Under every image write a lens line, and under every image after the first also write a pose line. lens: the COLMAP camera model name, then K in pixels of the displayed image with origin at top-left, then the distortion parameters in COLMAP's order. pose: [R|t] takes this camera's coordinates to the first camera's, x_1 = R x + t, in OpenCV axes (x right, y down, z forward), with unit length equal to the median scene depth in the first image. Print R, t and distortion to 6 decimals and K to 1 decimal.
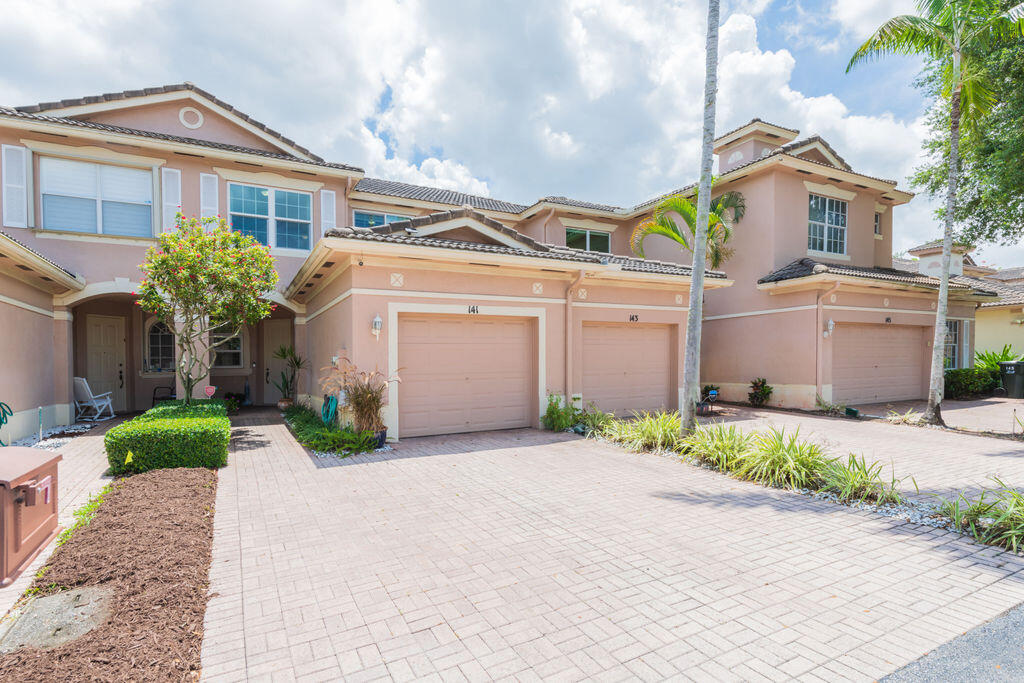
lens RADIAL K [[518.5, 0, 519.6], [0, 518.5, 371.3], [0, 0, 1]] dist [0.013115, -0.005814]
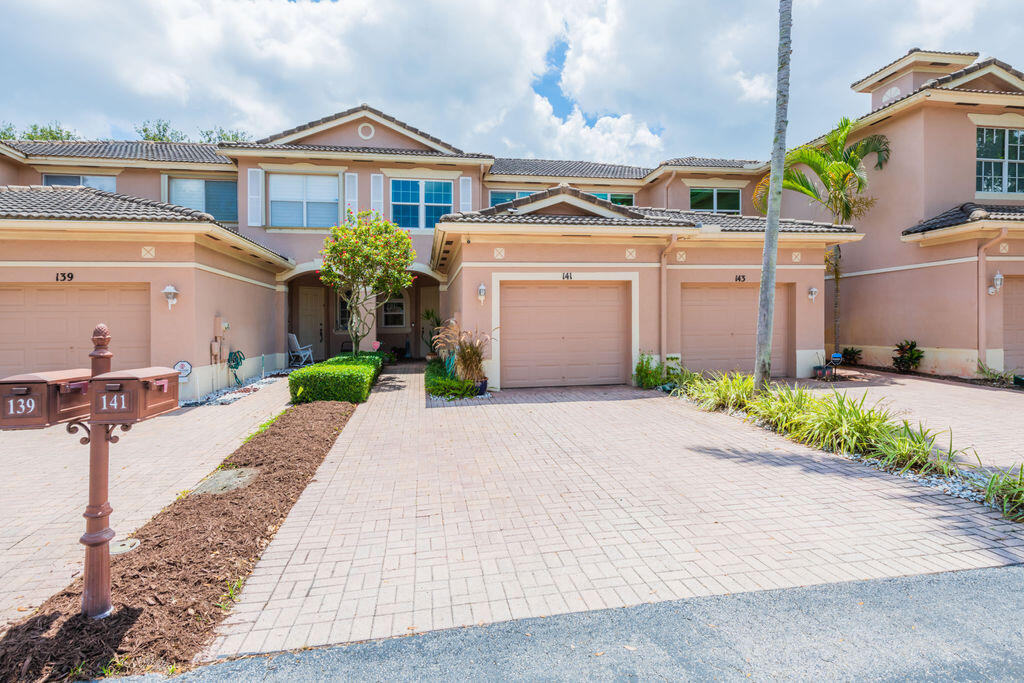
lens RADIAL K [[518.5, 0, 520.9], [0, 518.5, 320.4], [0, 0, 1]] dist [0.013115, -0.005814]
pose [[0.944641, -0.000647, -0.328104, 0.161896], [-0.005589, 0.999821, -0.018060, -0.002190], [0.328057, 0.018894, 0.944469, -0.076969]]
